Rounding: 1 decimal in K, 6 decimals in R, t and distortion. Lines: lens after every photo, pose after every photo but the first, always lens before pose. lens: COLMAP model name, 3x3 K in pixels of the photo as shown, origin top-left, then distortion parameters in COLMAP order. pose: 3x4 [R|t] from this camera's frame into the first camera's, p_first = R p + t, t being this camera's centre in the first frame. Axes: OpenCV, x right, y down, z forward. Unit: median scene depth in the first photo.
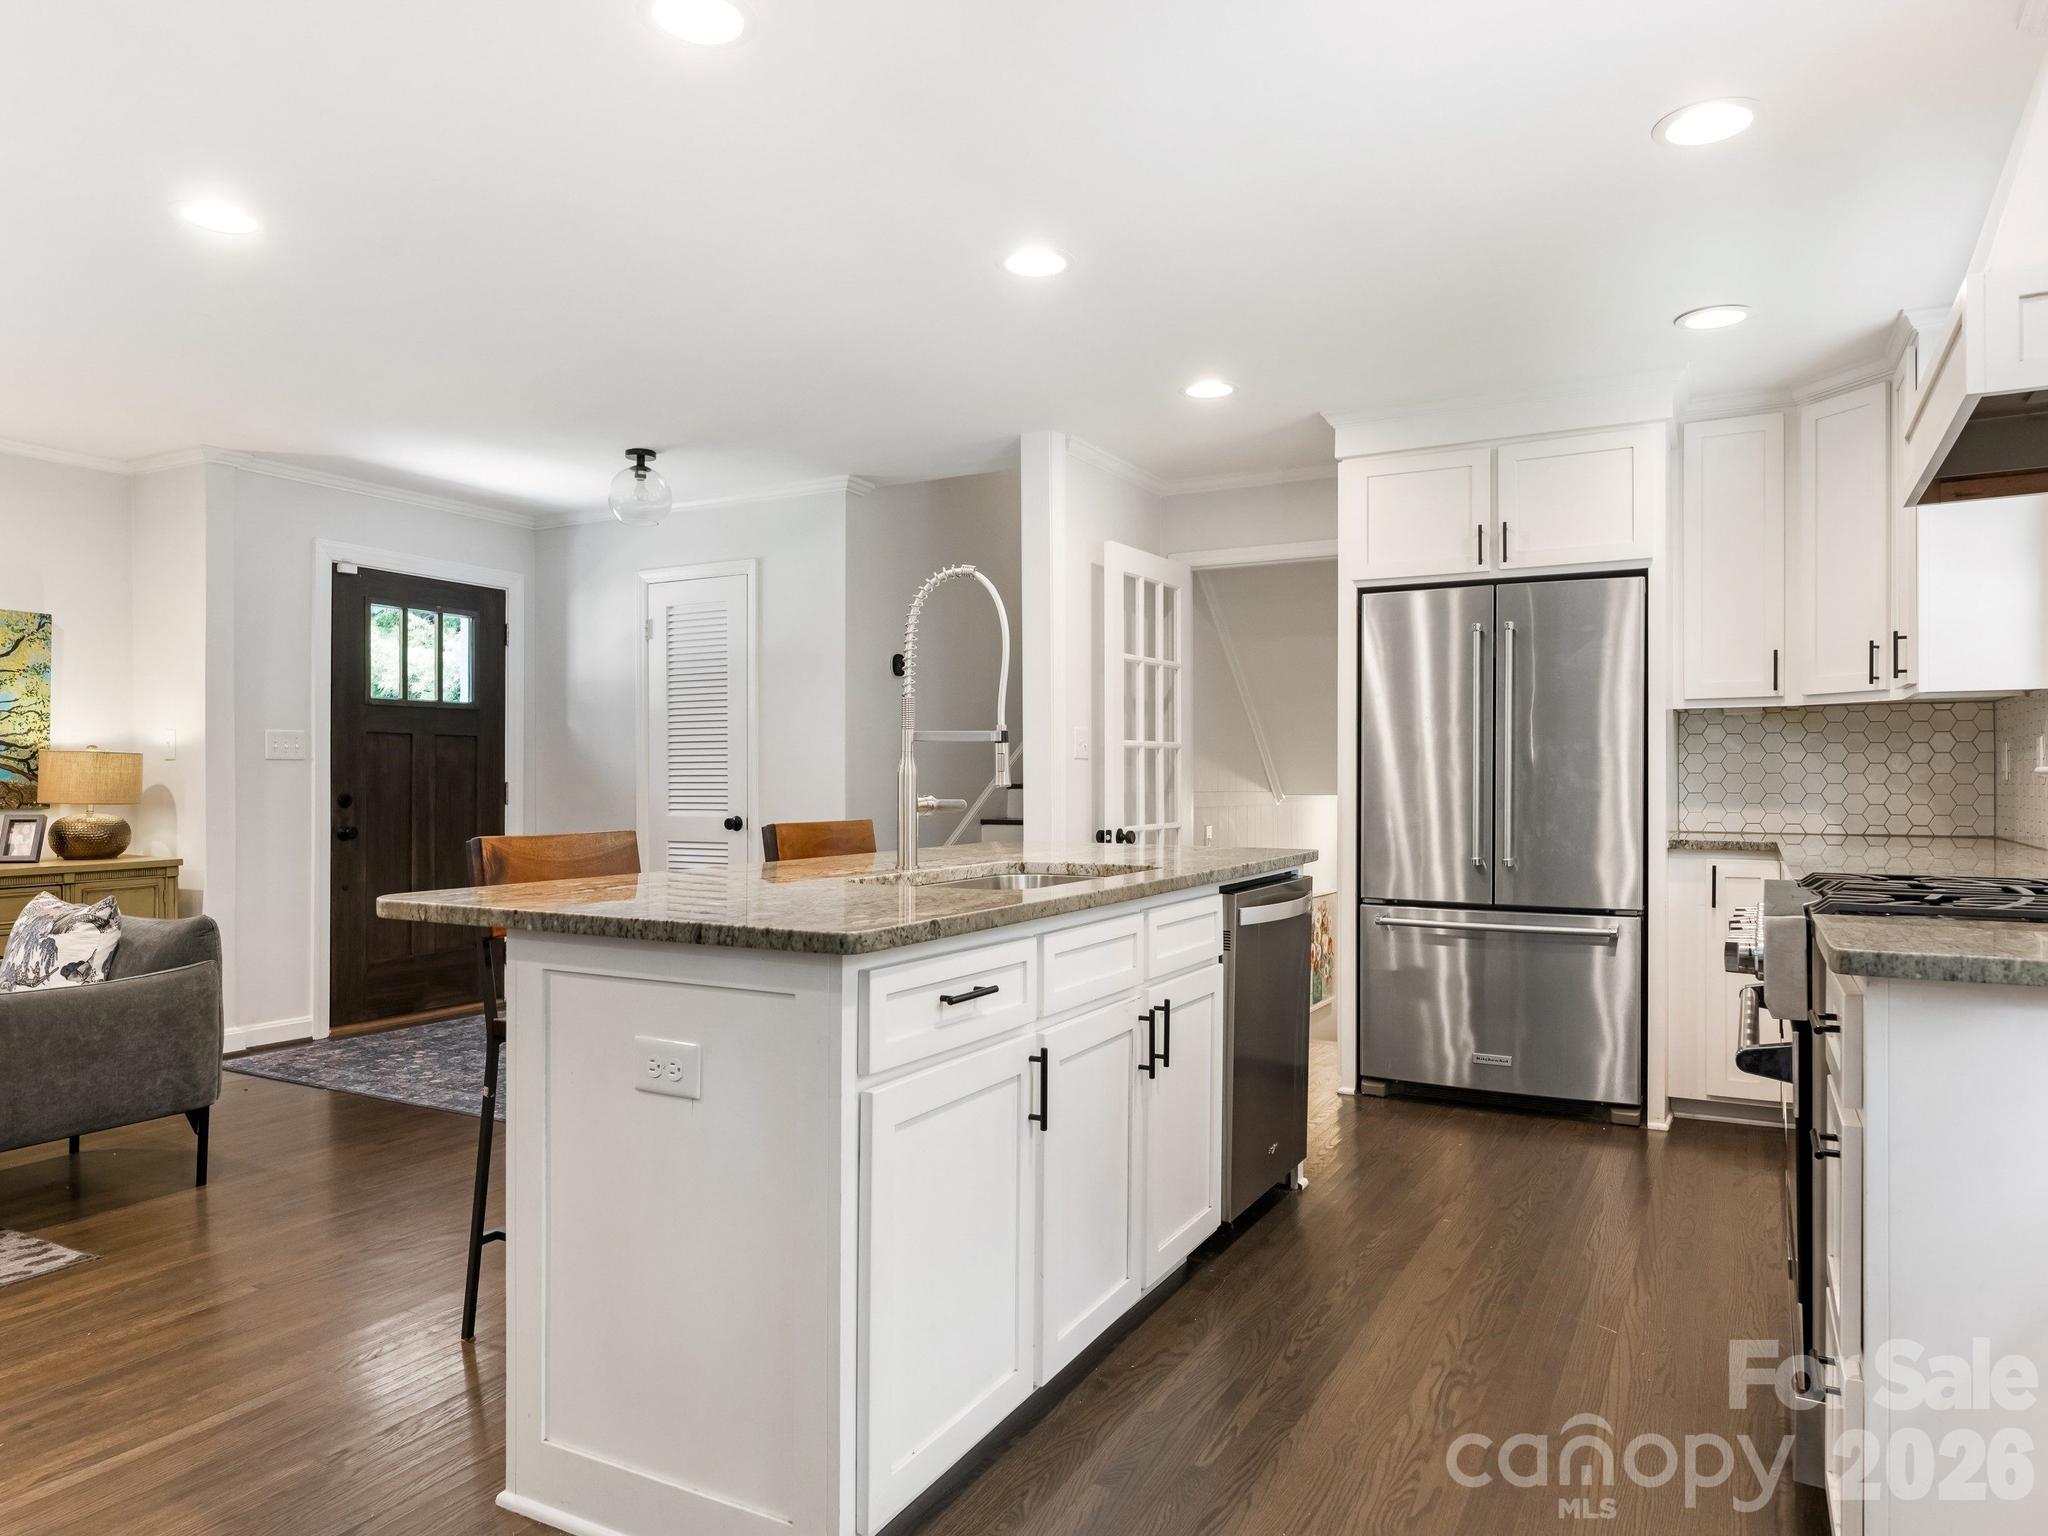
lens RADIAL K [[1319.7, 0, 1031.4], [0, 1319.7, 783.8], [0, 0, 1]] dist [0.003949, -0.004101]
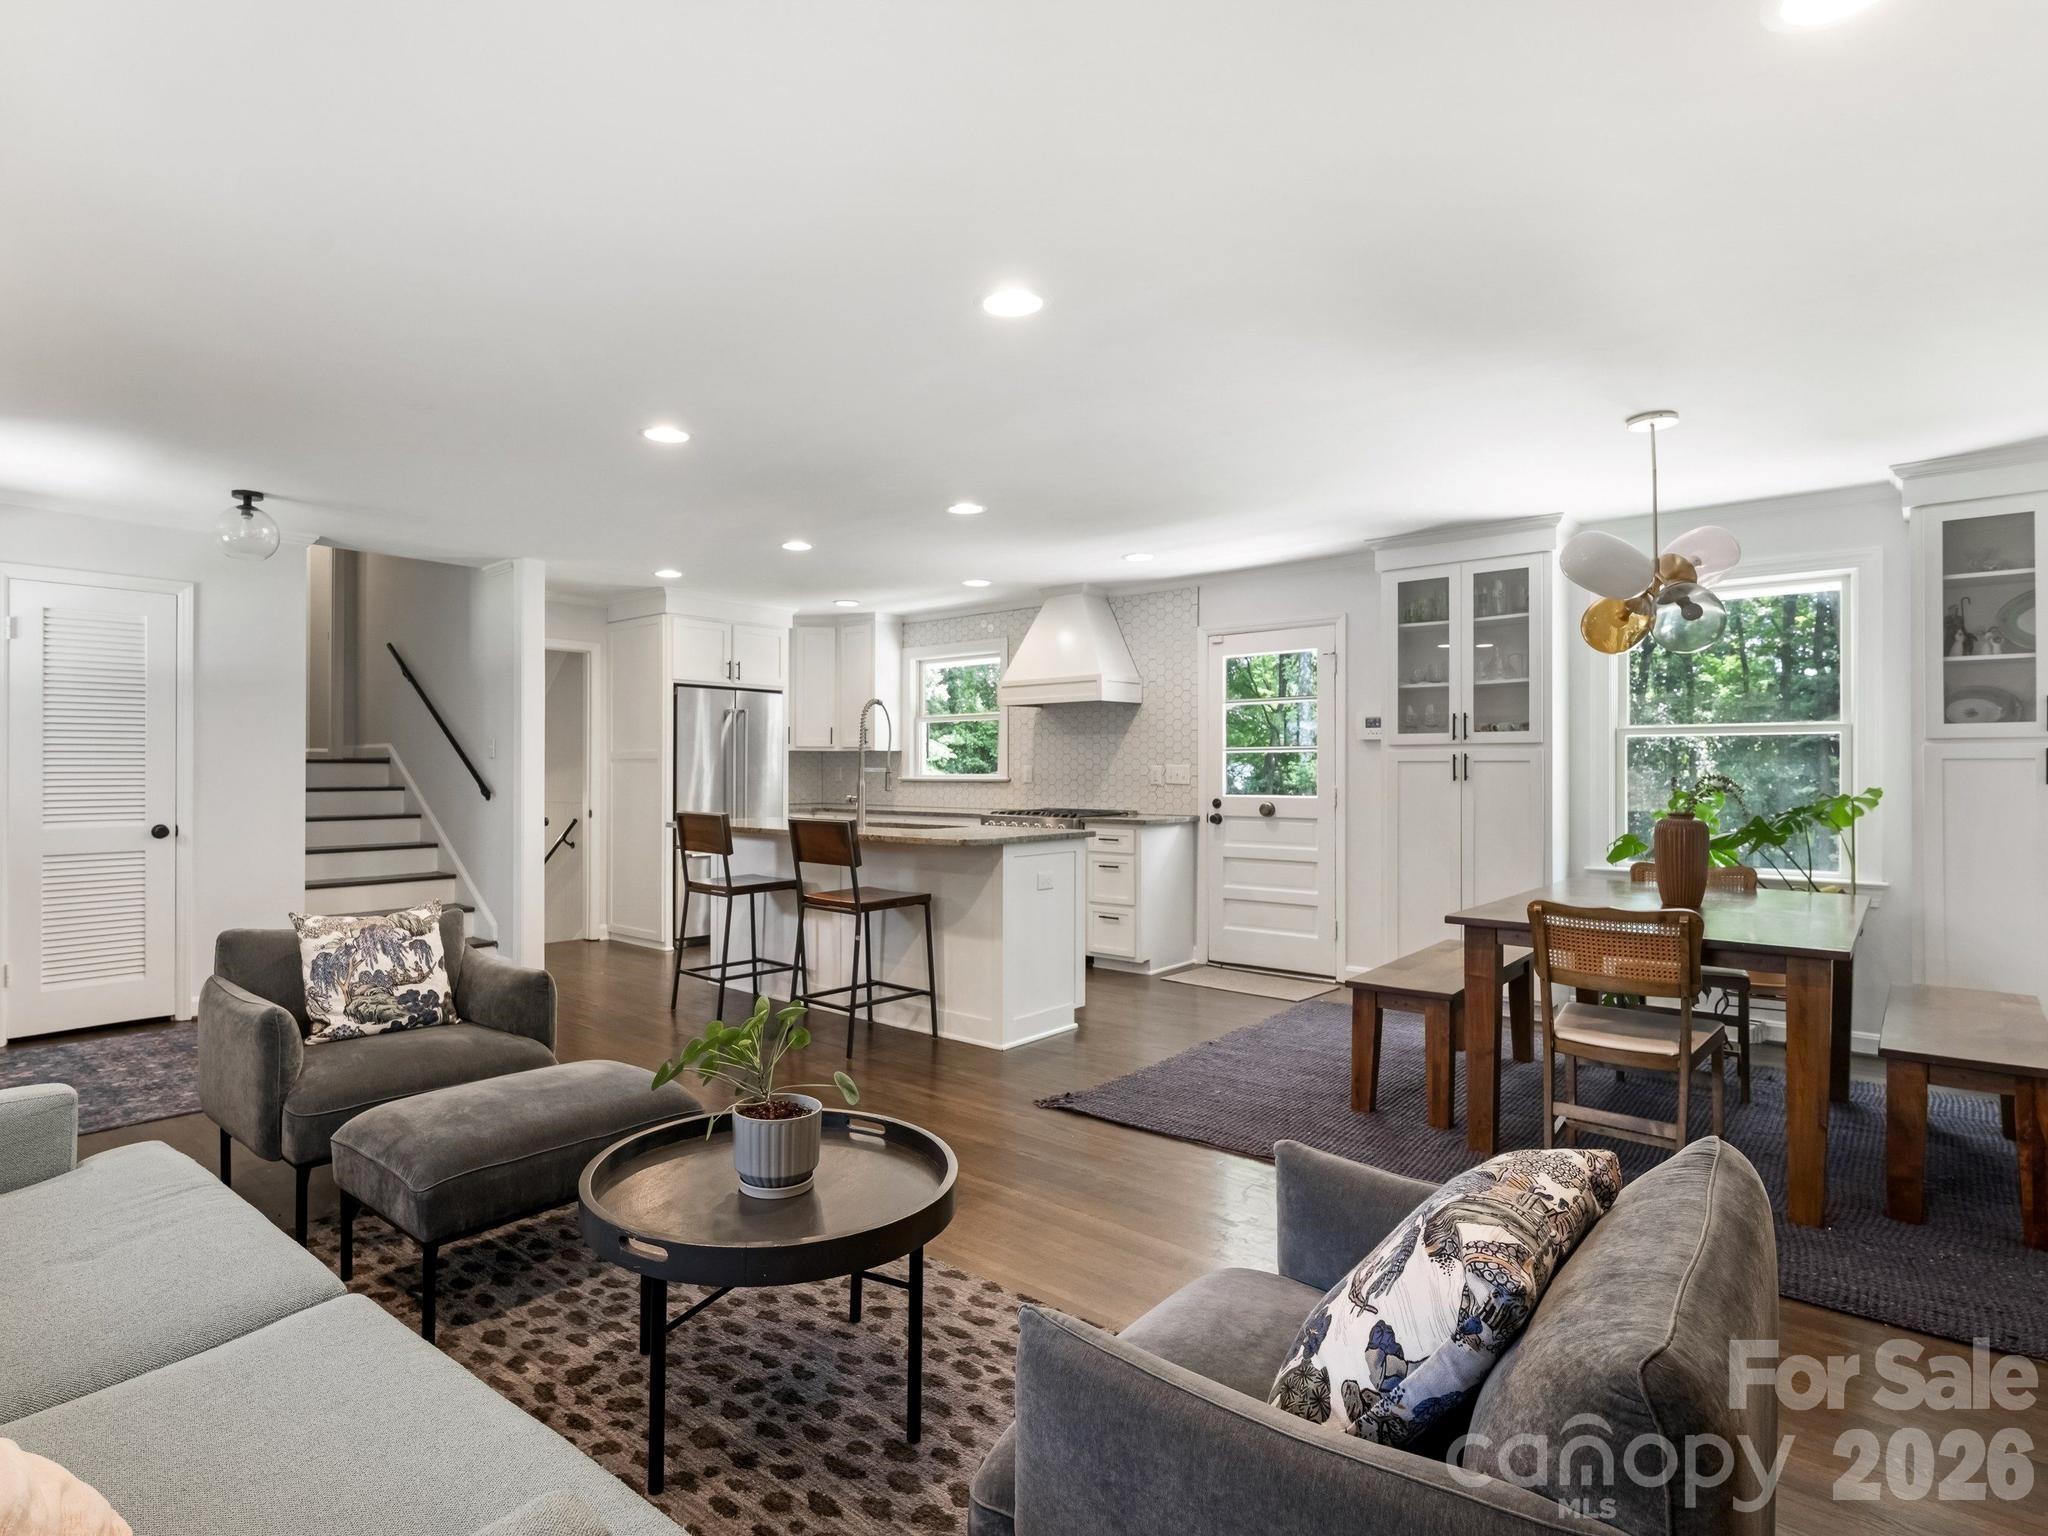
lens RADIAL K [[1075.9, 0, 959.6], [0, 1075.9, 765.9], [0, 0, 1]] dist [-0.007955, -0.000887]
pose [[0.223511, 0.003193, 0.974696, -1.047019], [0.001939, 0.999991, -0.003721, -0.019949], [-0.974700, 0.002722, 0.223502, 0.227980]]
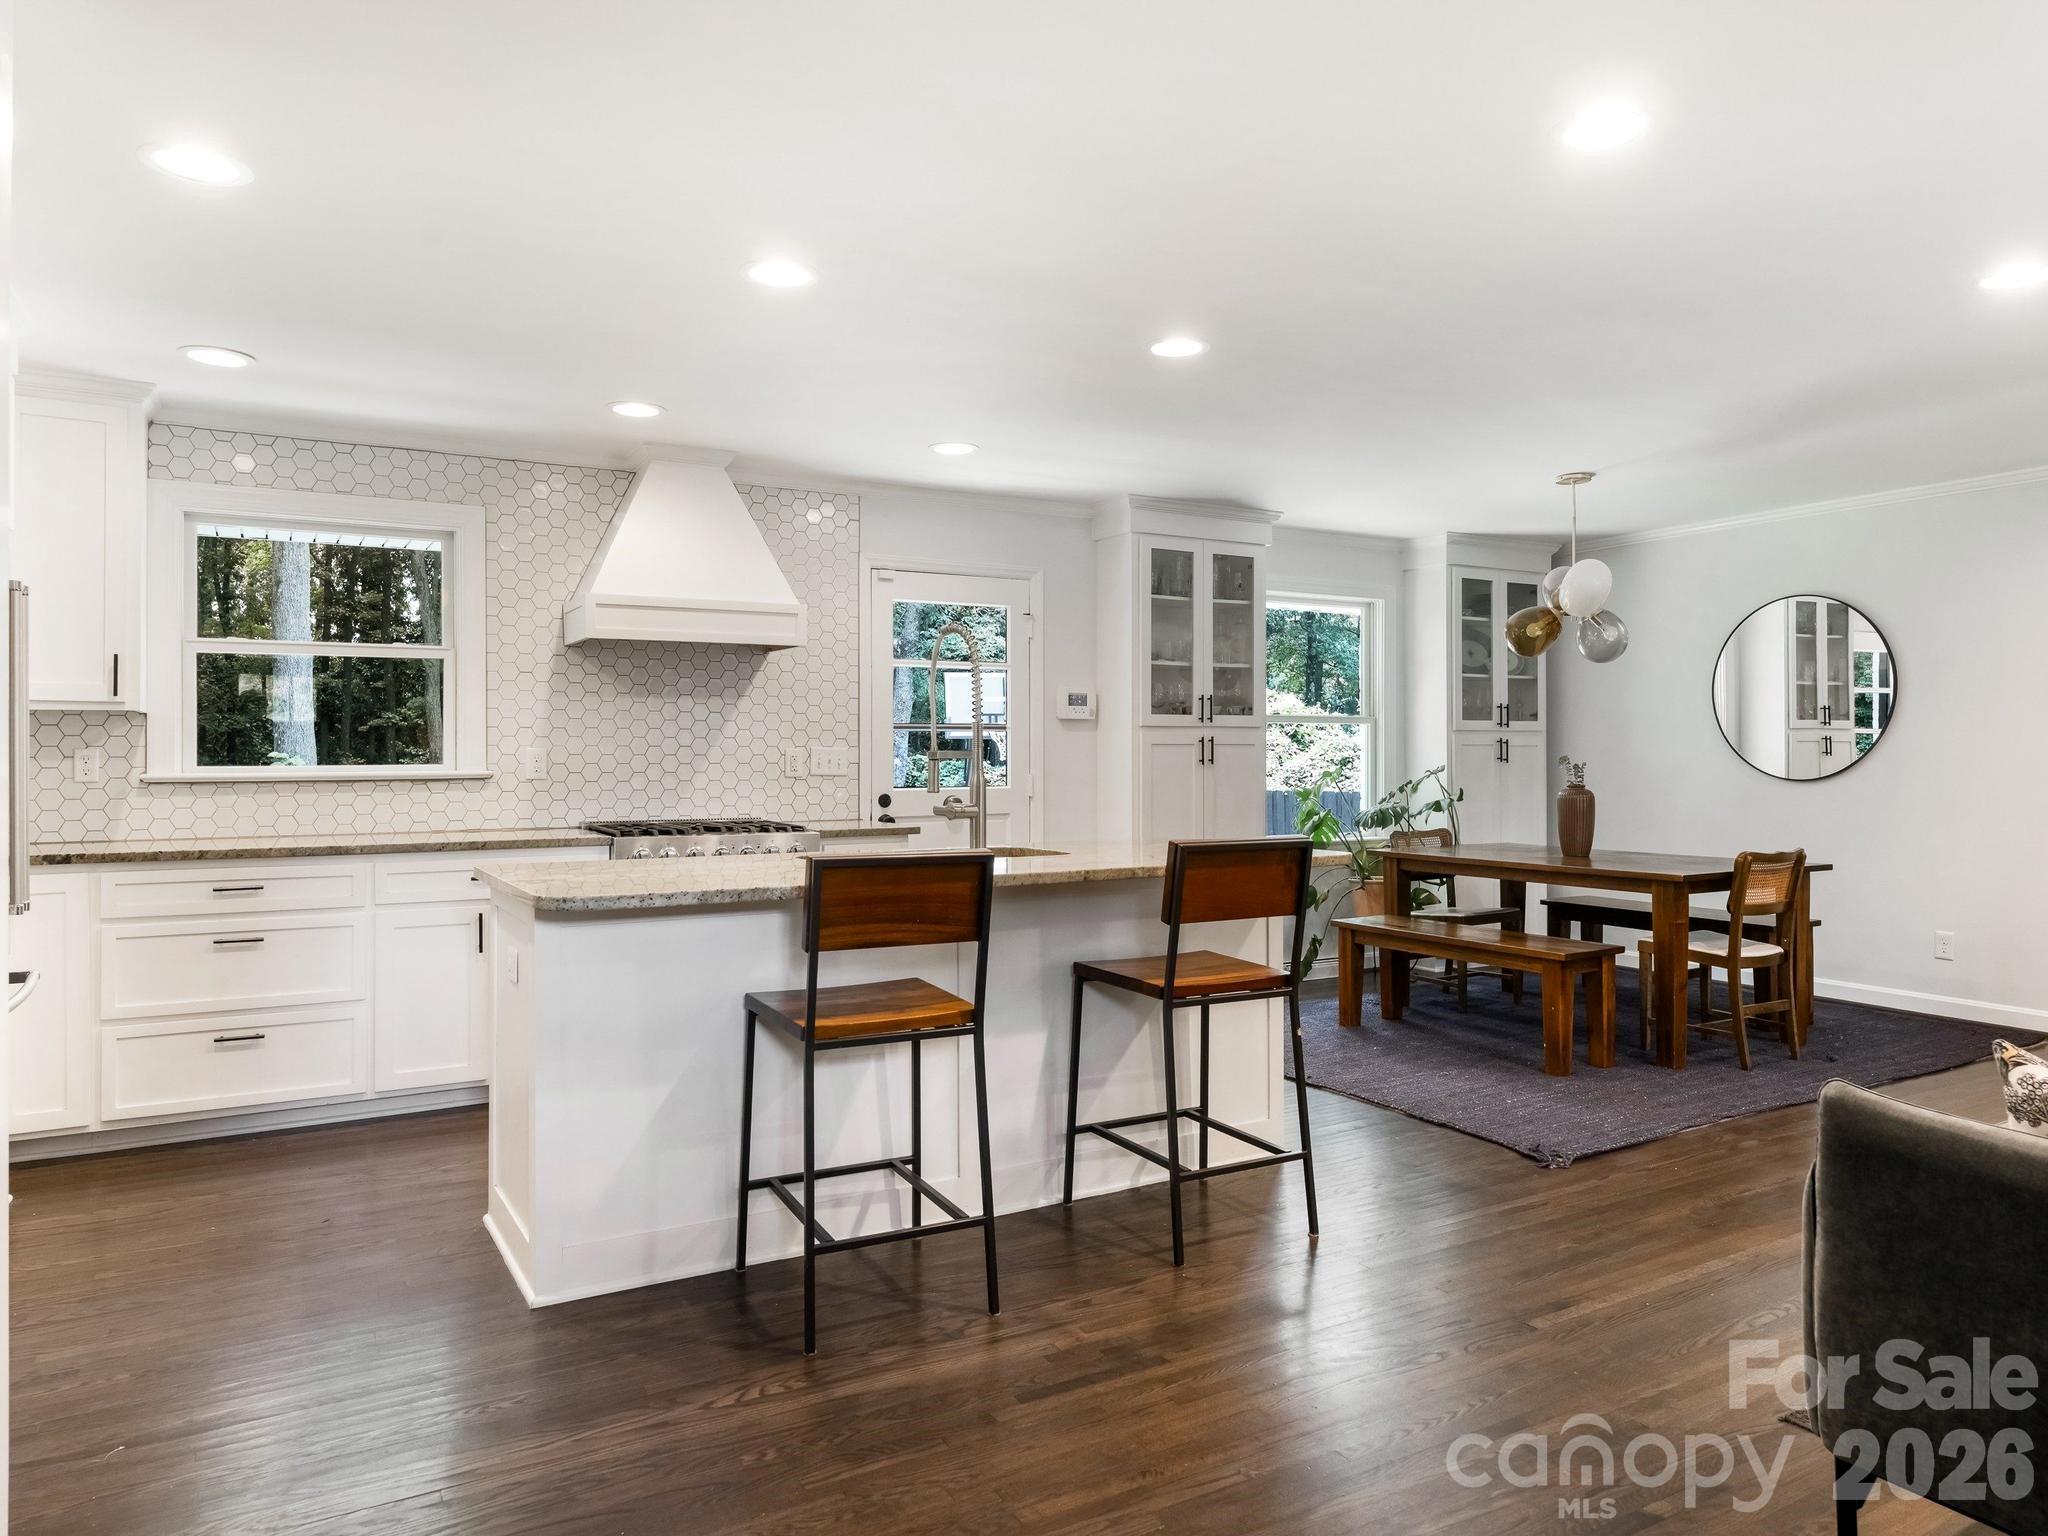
lens RADIAL K [[1319.7, 0, 1067.5], [0, 1319.7, 753.1], [0, 0, 1]] dist [0.003949, -0.004101]
pose [[-0.864906, 0.002059, 0.501929, -0.439570], [0.003961, 0.999988, 0.002724, -0.022735], [-0.501918, 0.004345, -0.864904, 1.124628]]
